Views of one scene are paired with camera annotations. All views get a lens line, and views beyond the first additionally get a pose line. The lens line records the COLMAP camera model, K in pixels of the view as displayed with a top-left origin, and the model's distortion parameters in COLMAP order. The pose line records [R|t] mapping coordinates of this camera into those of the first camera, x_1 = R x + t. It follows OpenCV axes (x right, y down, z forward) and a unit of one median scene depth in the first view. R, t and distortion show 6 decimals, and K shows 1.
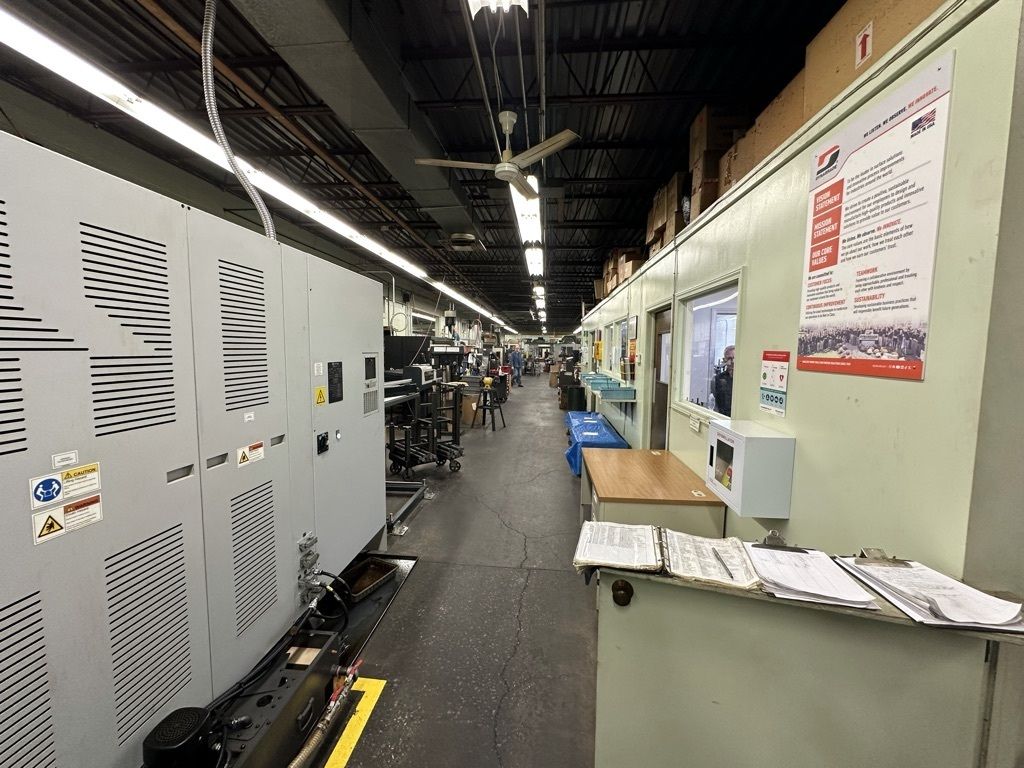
lens RADIAL K [[409.1, 0, 512.0], [0, 409.1, 384.0], [0, 0, 1]] dist [-0.000899, 0.000309]
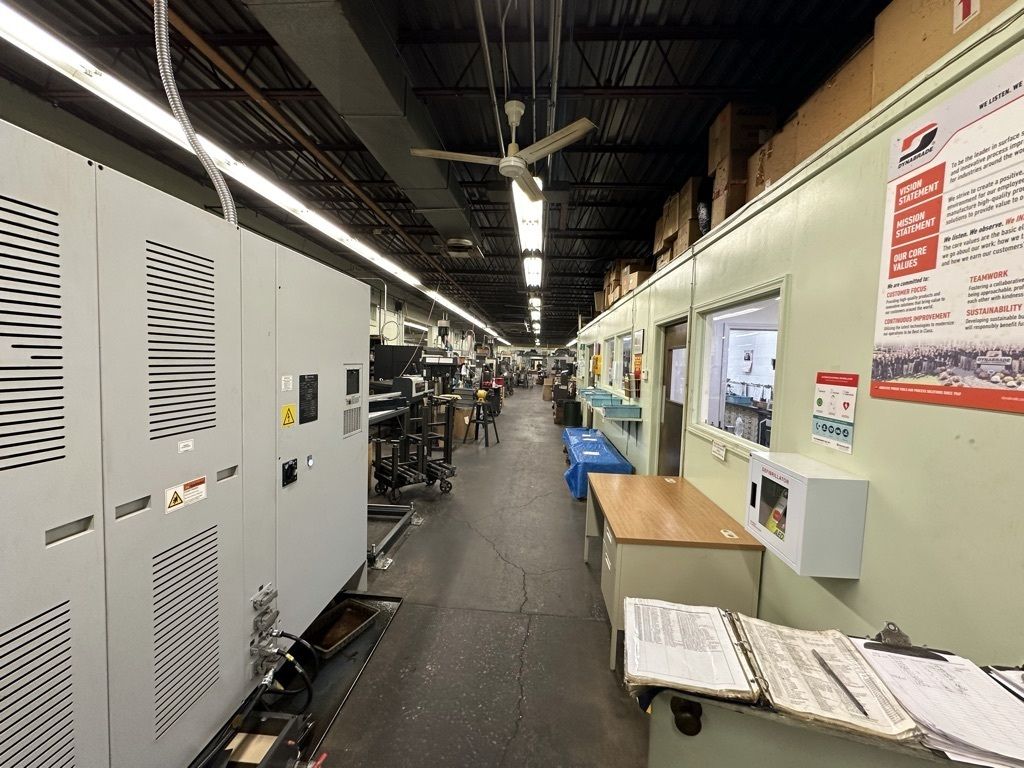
lens RADIAL K [[406.0, 0, 512.0], [0, 406.0, 384.0], [0, 0, 1]] dist [-0.000733, 0.000007]
pose [[0.999551, 0.019376, 0.022853, -0.023163], [-0.018744, 0.999444, -0.027558, -0.013501], [-0.023374, 0.027117, 0.999359, 0.108327]]
